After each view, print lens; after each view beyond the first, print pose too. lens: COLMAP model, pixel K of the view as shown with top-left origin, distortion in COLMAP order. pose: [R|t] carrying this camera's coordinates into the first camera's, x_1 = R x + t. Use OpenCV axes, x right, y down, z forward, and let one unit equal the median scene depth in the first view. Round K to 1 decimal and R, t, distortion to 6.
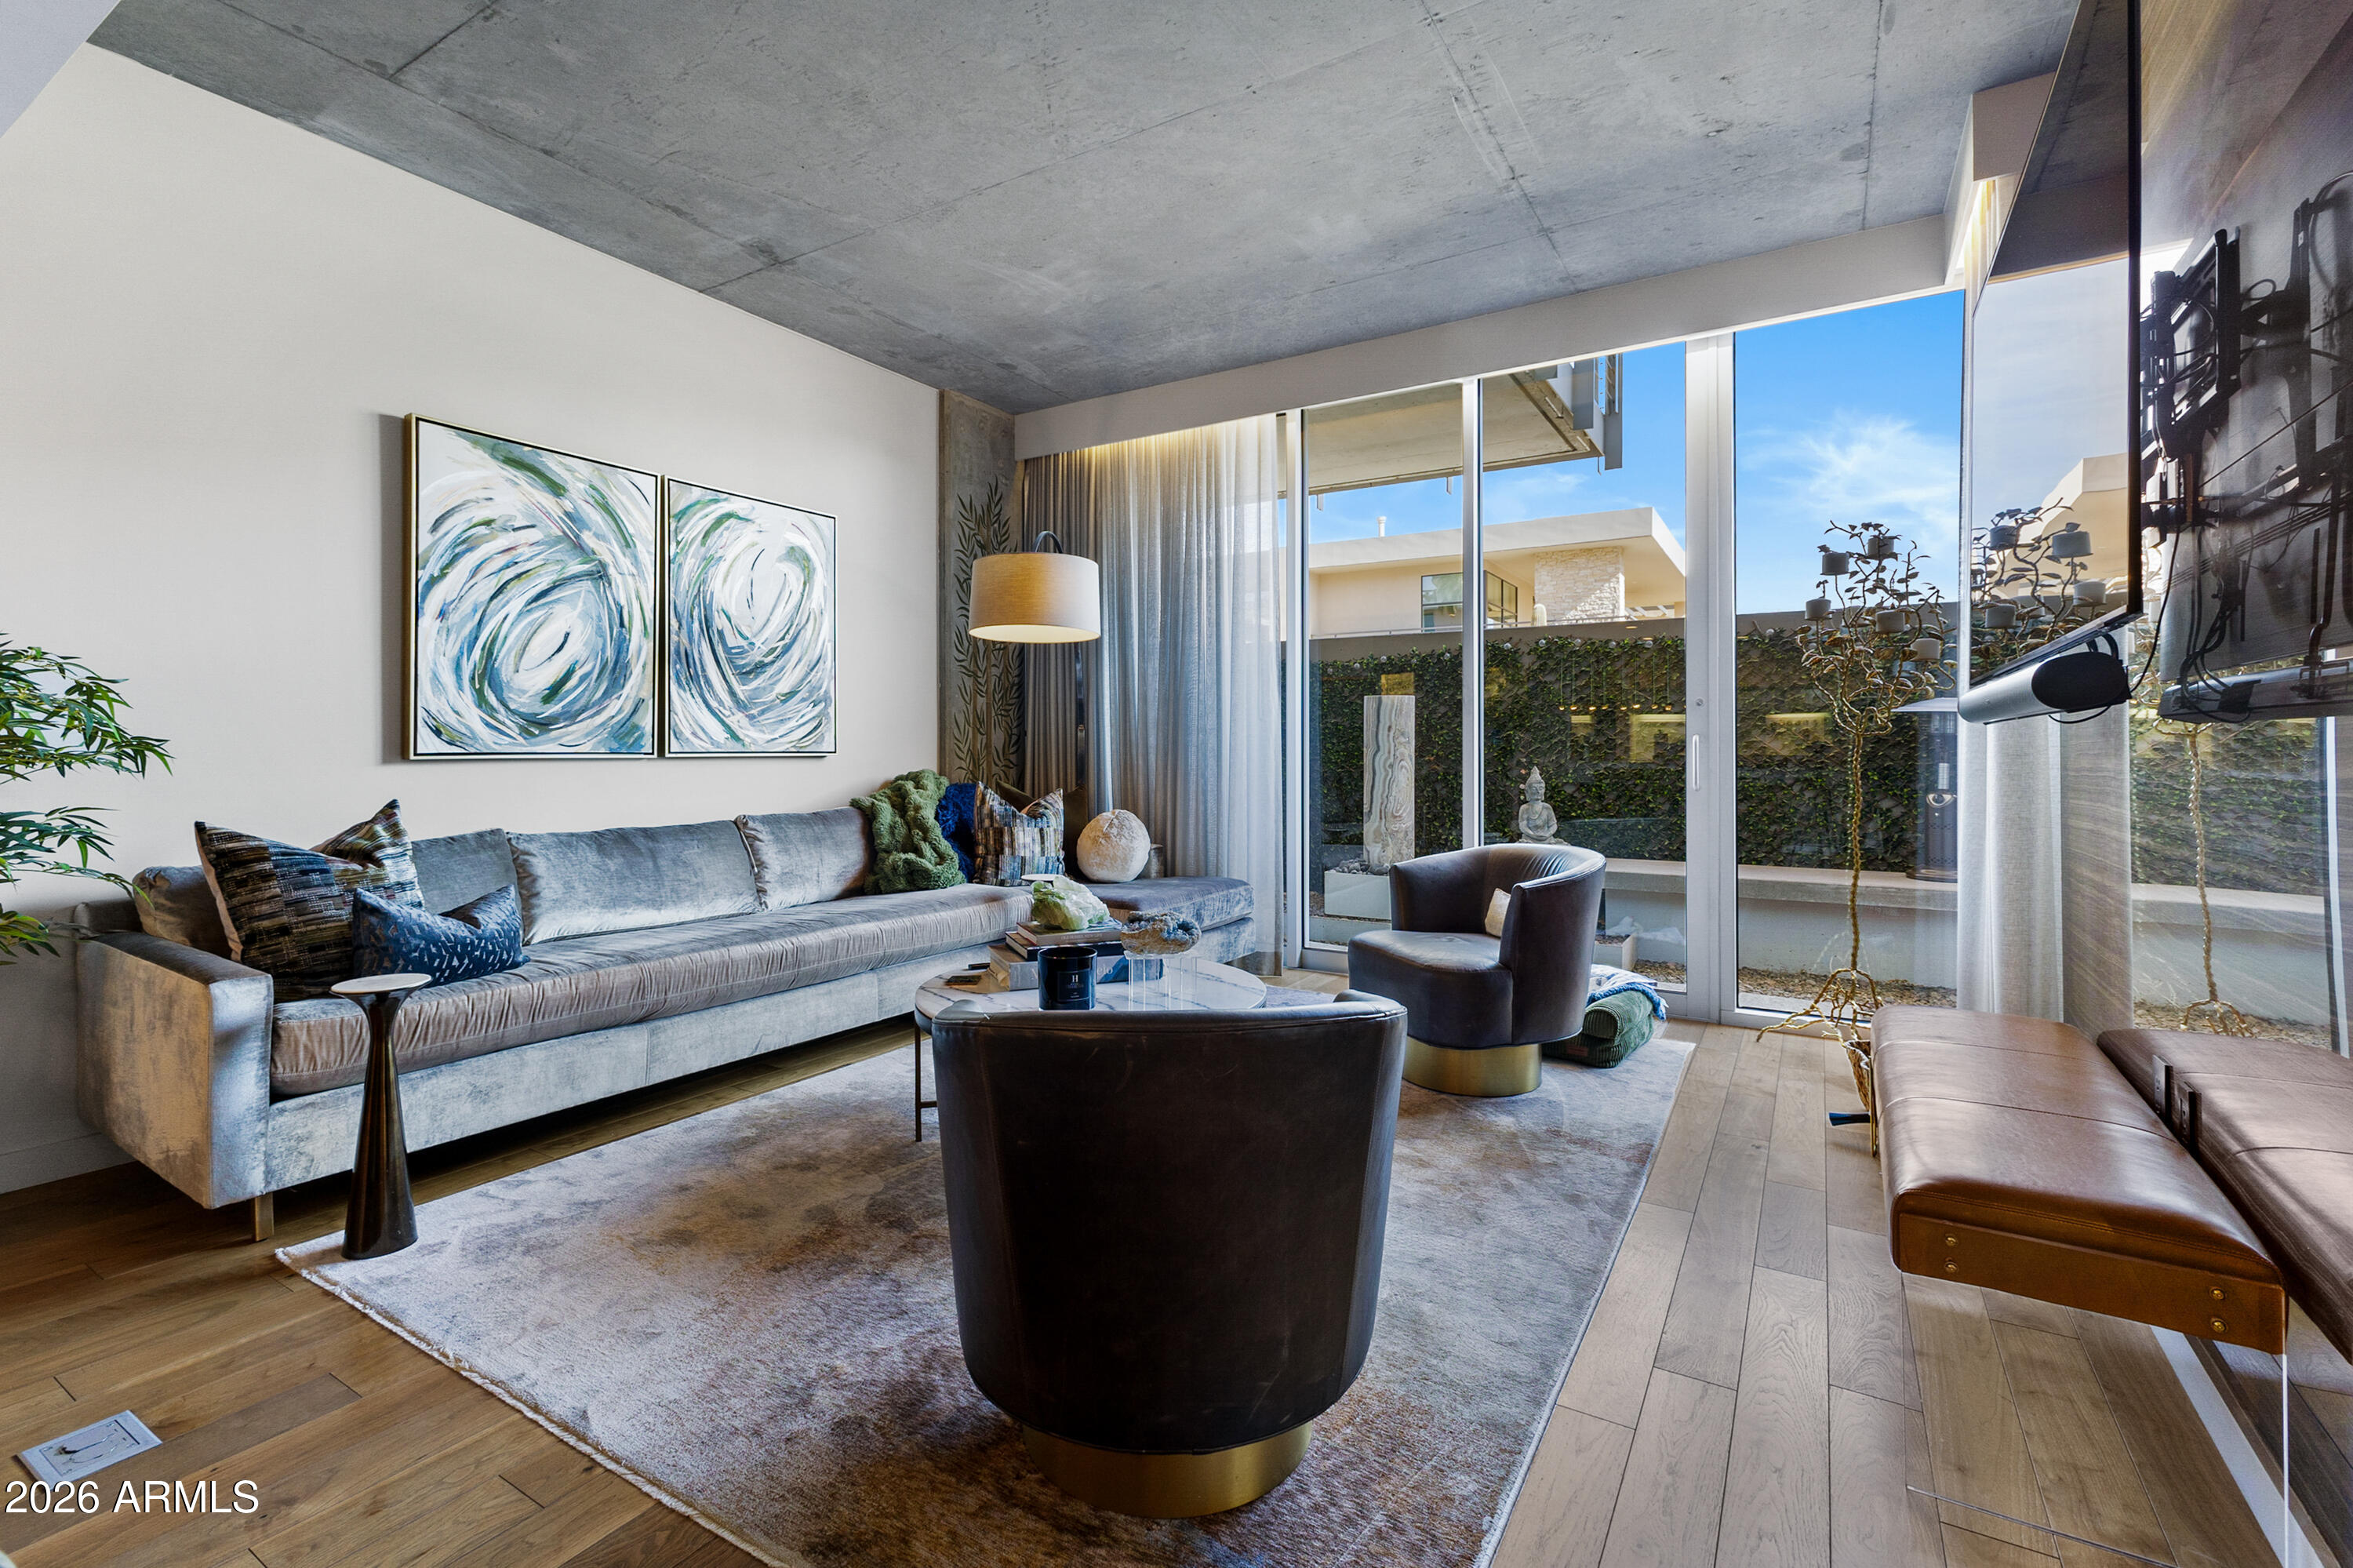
lens RADIAL K [[1029.7, 0, 1186.3], [0, 1029.7, 764.6], [0, 0, 1]] dist [0.004508, 0.000128]
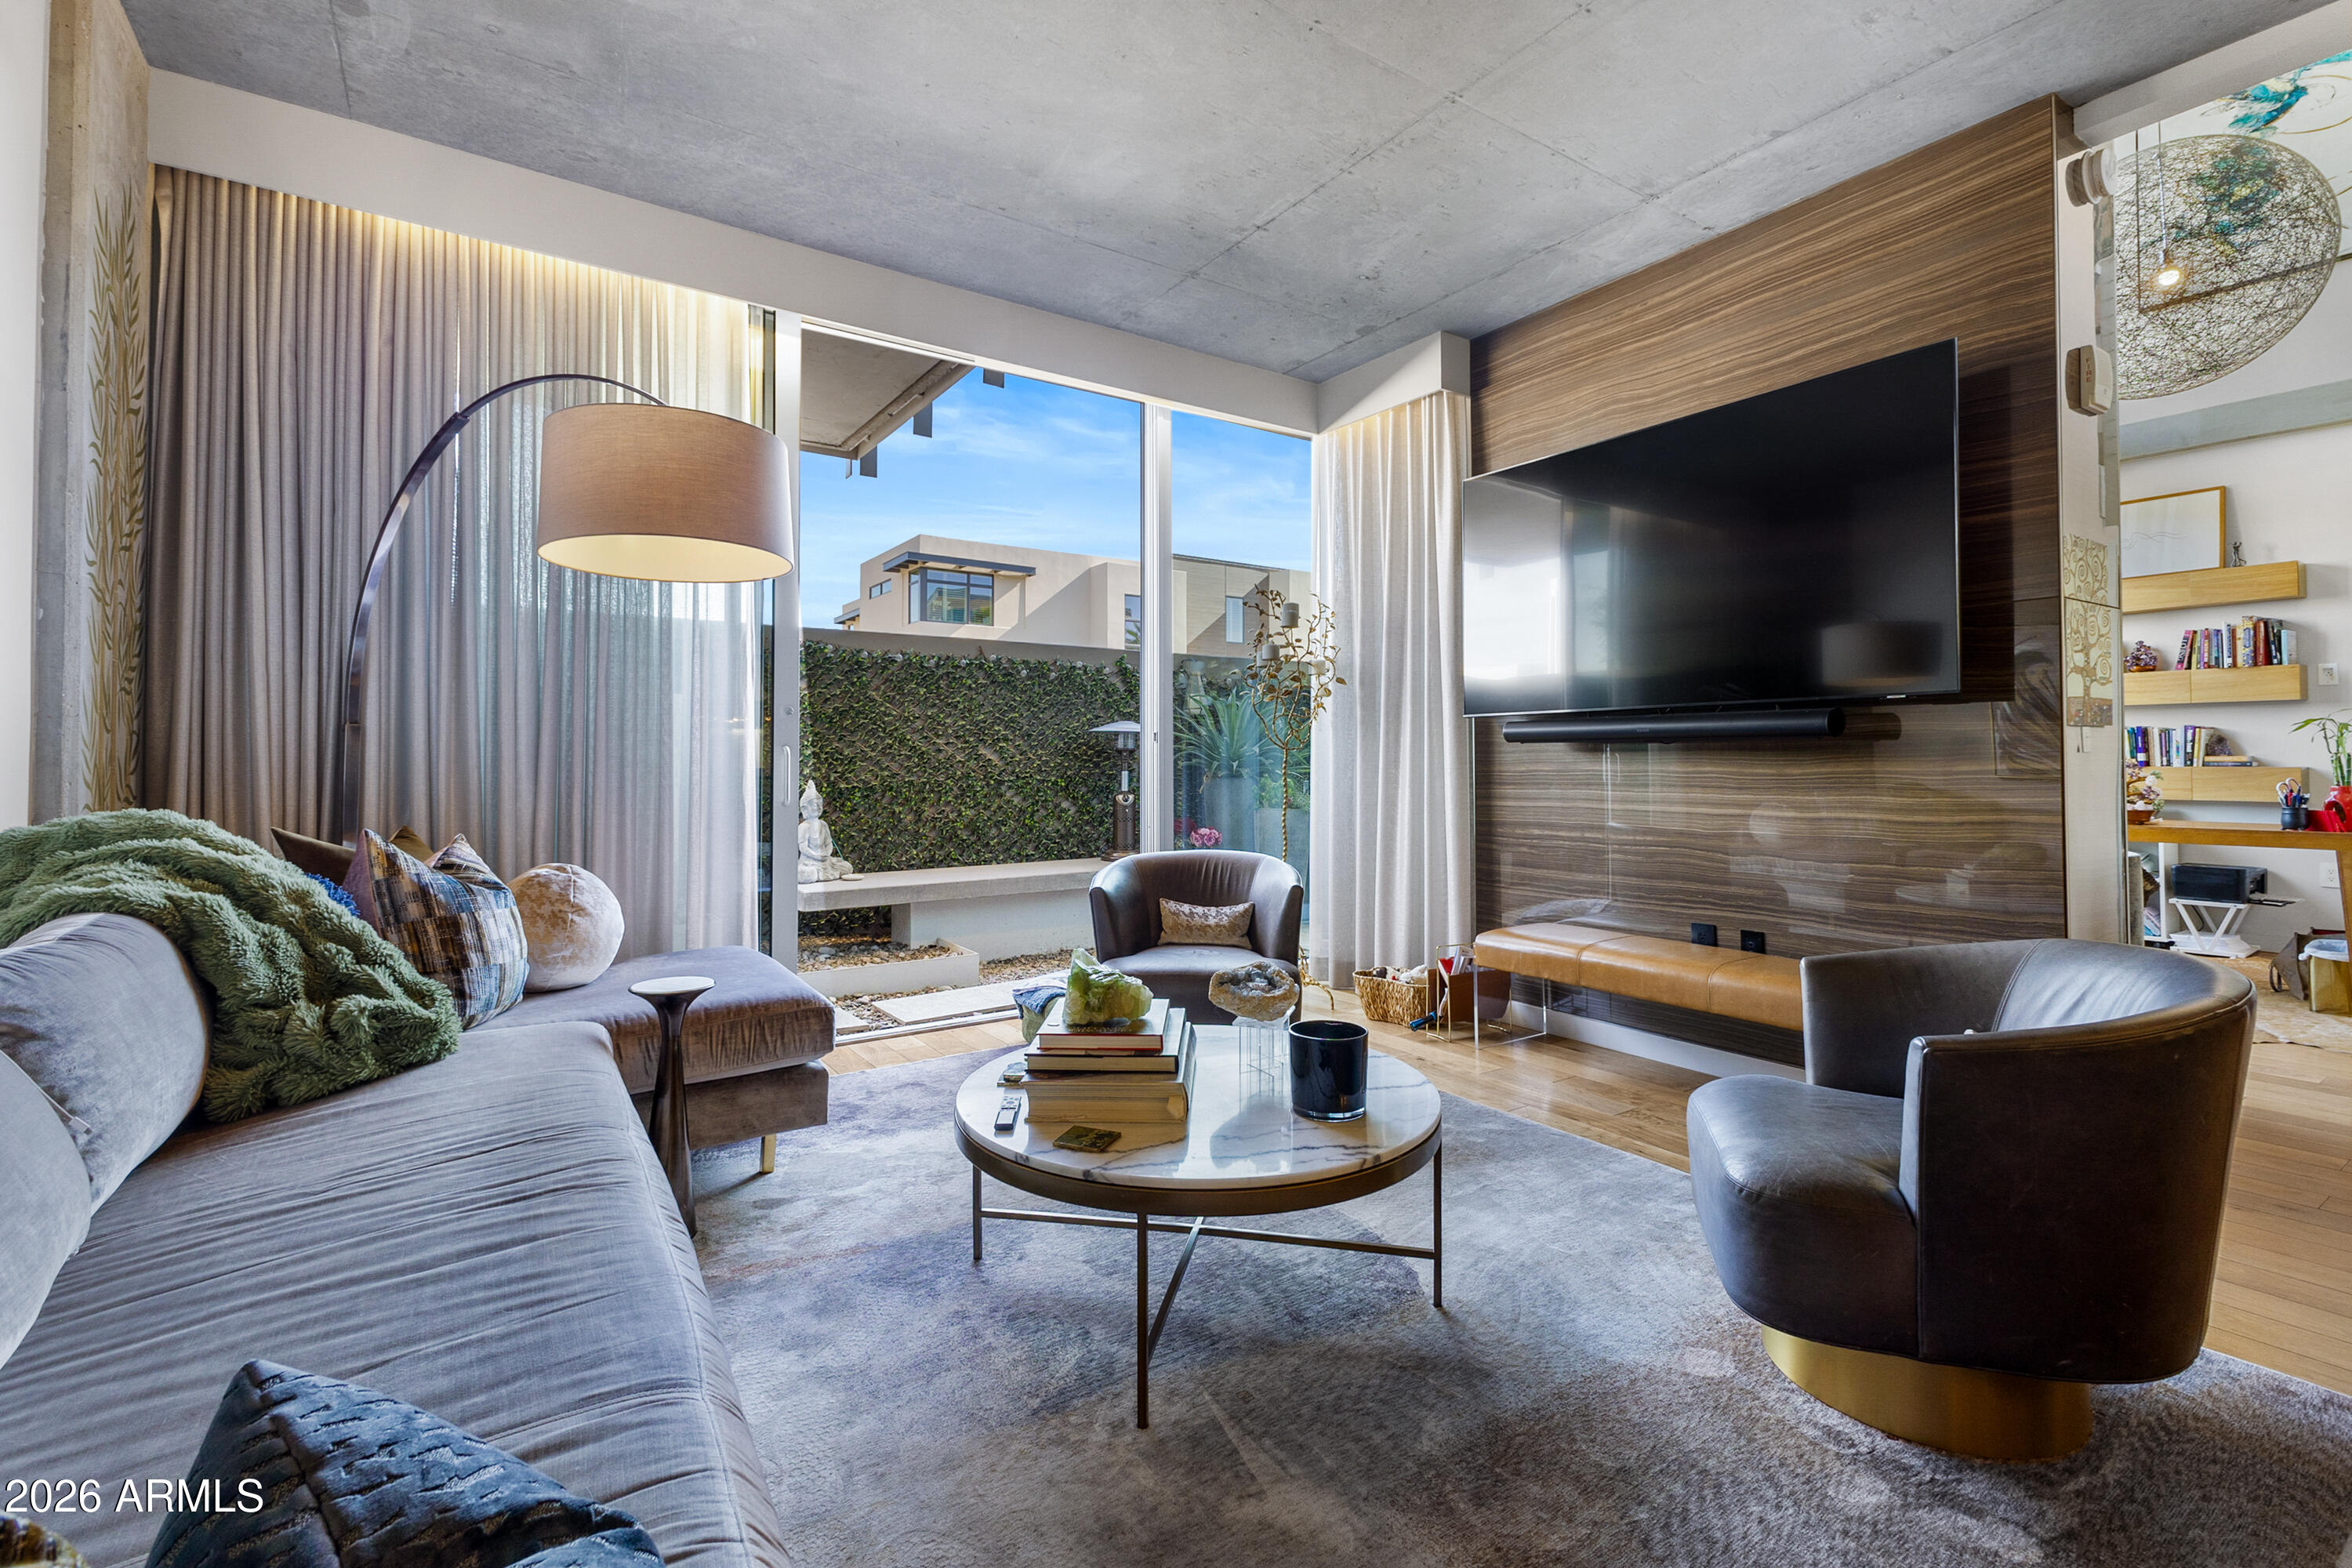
lens RADIAL K [[1029.2, 0, 1185.8], [0, 1029.2, 764.6], [0, 0, 1]] dist [0.004508, 0.000128]
pose [[0.413428, -0.005573, 0.910520, -0.489894], [0.018098, 0.999834, -0.002097, -0.006420], [-0.910357, 0.017346, 0.413460, 0.448686]]
